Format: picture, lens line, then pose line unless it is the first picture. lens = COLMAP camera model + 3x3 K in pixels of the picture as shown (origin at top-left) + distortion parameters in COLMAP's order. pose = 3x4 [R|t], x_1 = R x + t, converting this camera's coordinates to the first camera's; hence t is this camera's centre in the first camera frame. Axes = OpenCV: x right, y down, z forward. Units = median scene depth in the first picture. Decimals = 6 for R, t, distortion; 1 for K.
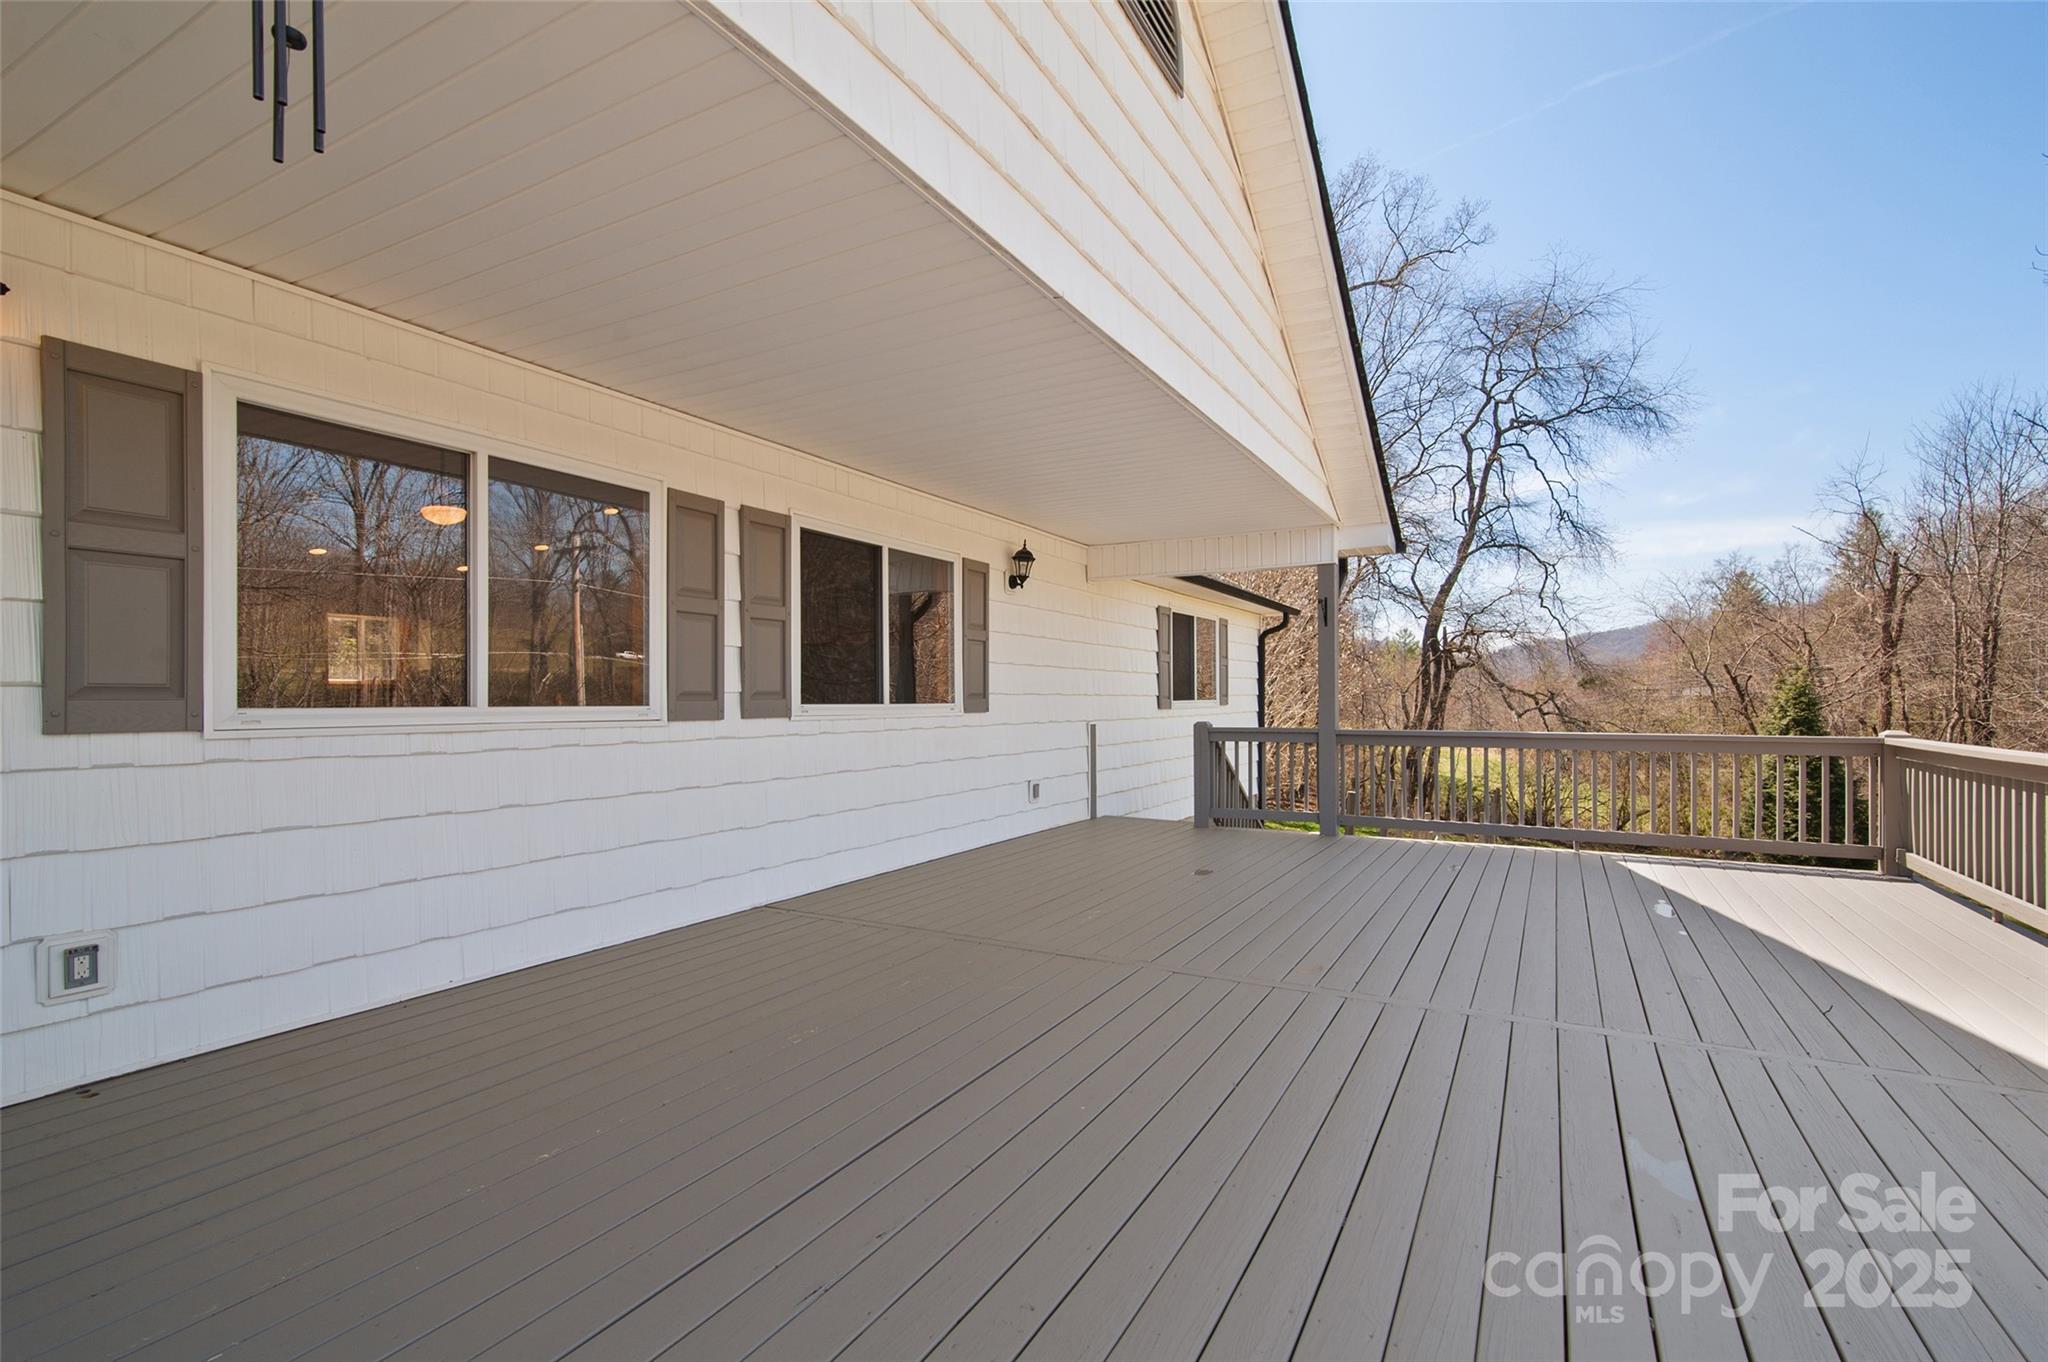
lens RADIAL K [[945.3, 0, 1024.9], [0, 945.3, 698.2], [0, 0, 1]] dist [0.010015, -0.000090]
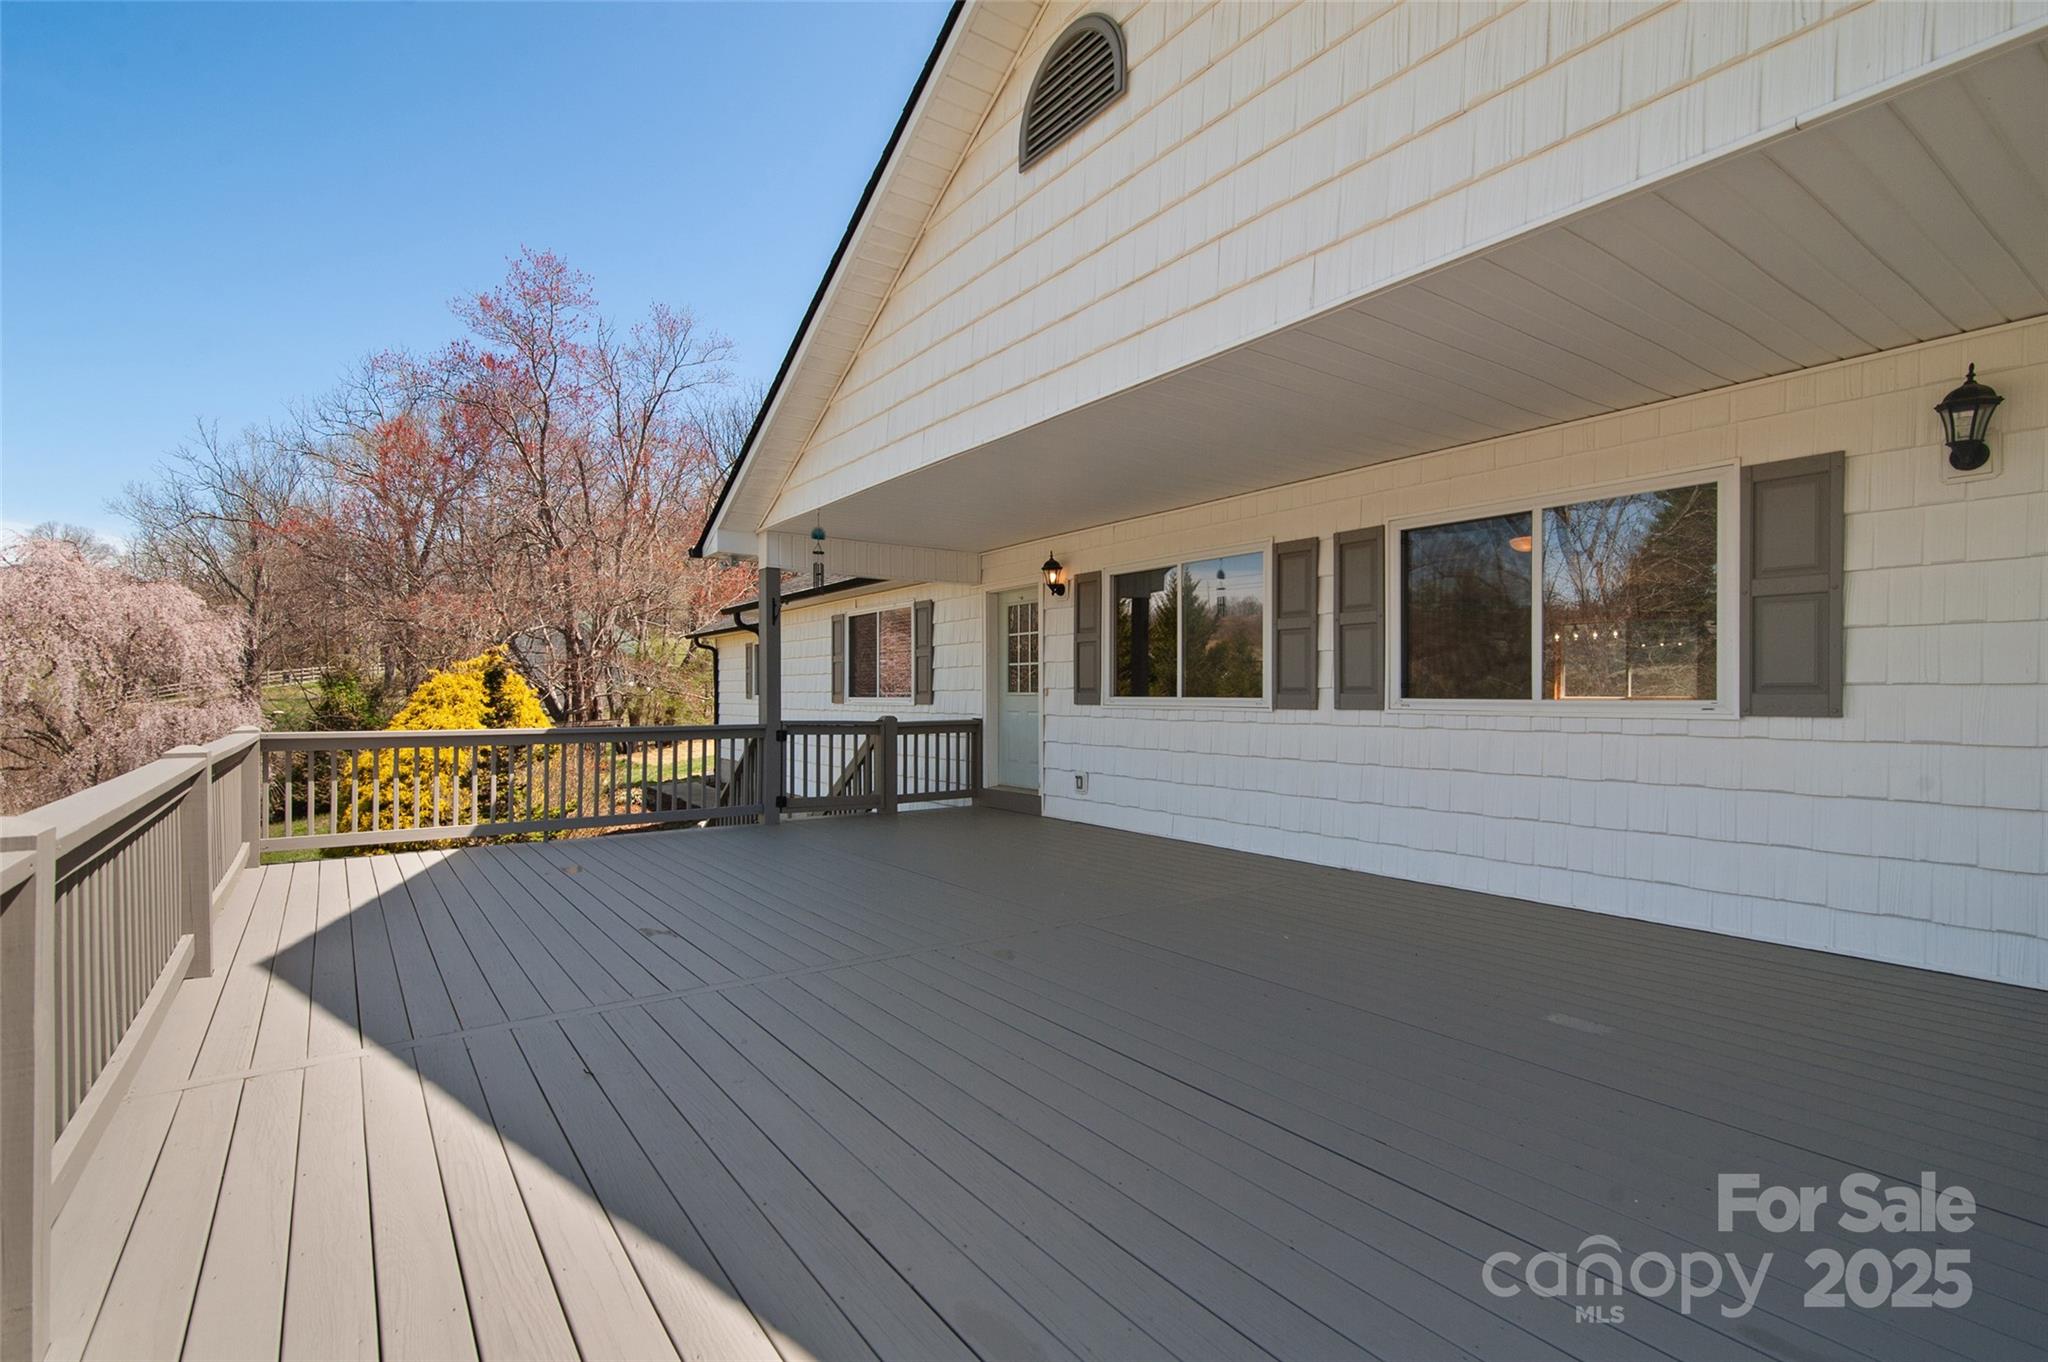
lens RADIAL K [[945.3, 0, 1024.9], [0, 945.3, 698.2], [0, 0, 1]] dist [0.010015, -0.000090]
pose [[-0.420303, 0.009641, -0.907332, 0.916459], [0.004550, 0.999953, 0.008518, -0.004960], [0.907372, -0.000548, -0.420328, 1.086293]]
